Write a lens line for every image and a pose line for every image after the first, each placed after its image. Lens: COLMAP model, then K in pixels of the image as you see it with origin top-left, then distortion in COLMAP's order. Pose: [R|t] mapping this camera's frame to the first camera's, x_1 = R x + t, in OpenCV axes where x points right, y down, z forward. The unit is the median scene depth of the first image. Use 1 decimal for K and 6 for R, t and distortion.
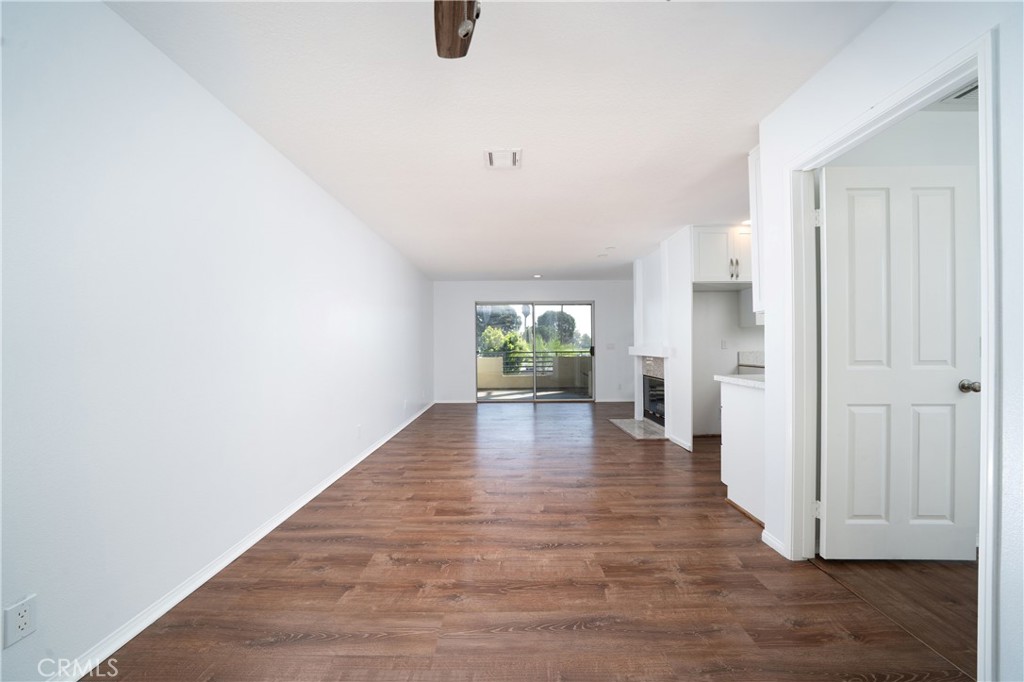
lens RADIAL K [[358.4, 0, 517.3], [0, 358.4, 341.7], [0, 0, 1]] dist [-0.020984, 0.001385]
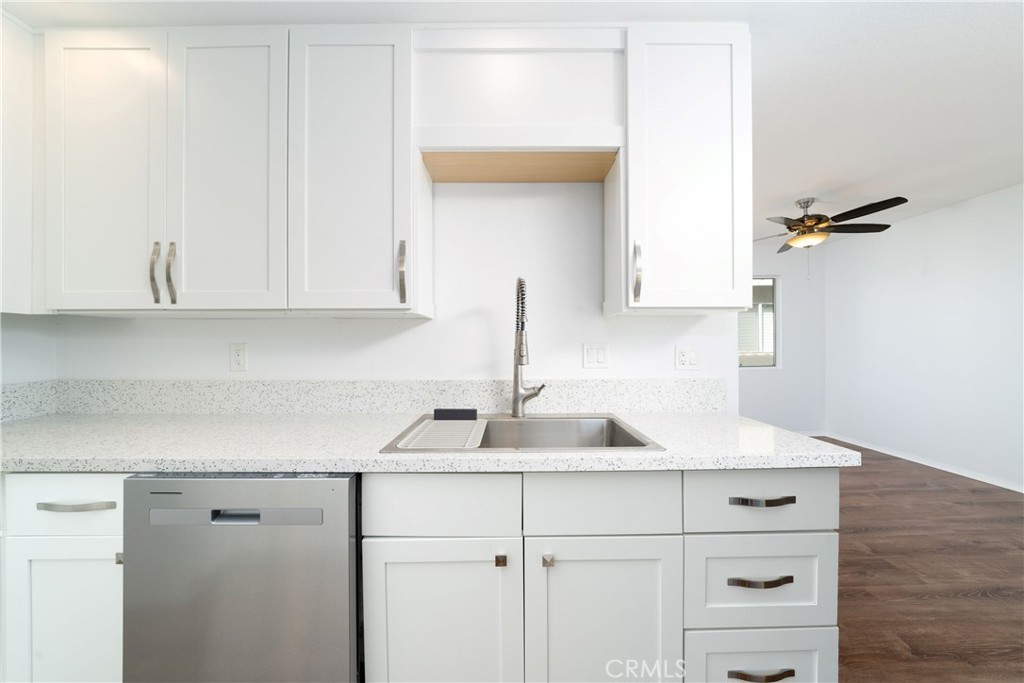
lens RADIAL K [[358.4, 0, 506.5], [0, 358.4, 342.8], [0, 0, 1]] dist [-0.020984, 0.001385]
pose [[-0.999787, 0.019275, 0.007322, 0.937178], [0.019208, 0.999774, -0.009134, -0.020958], [-0.007496, -0.008991, -0.999931, 1.400241]]
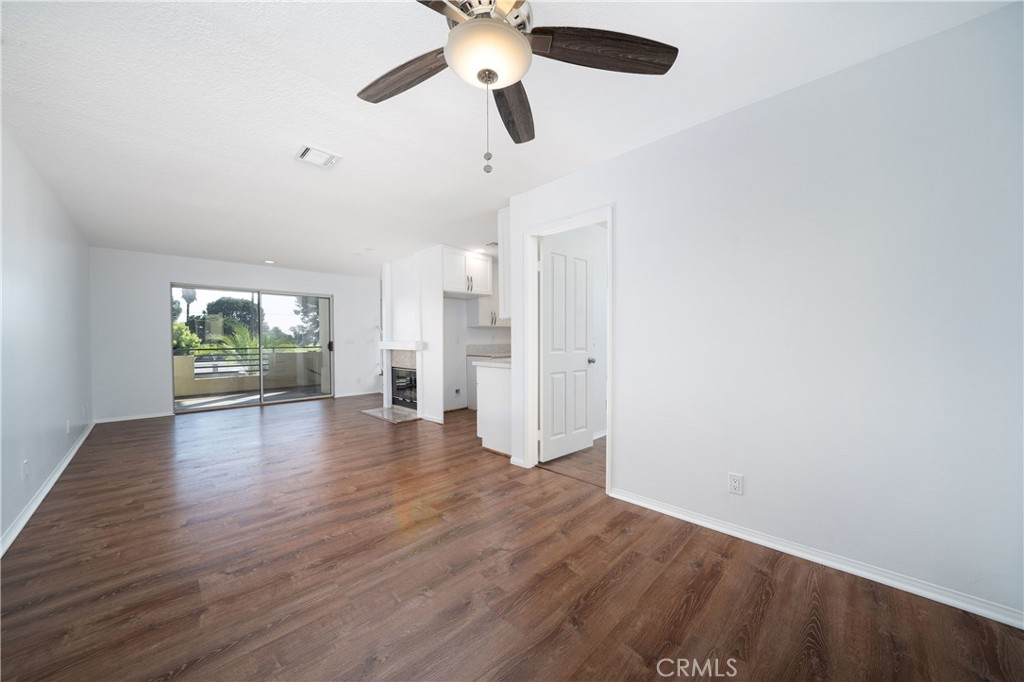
lens RADIAL K [[358.4, 0, 507.8], [0, 358.4, 339.1], [0, 0, 1]] dist [-0.020984, 0.001385]
pose [[0.715046, 0.003540, 0.699068, -0.341127], [-0.007883, 0.999964, 0.002999, 0.000197], [-0.699033, -0.007656, 0.715049, -0.103340]]
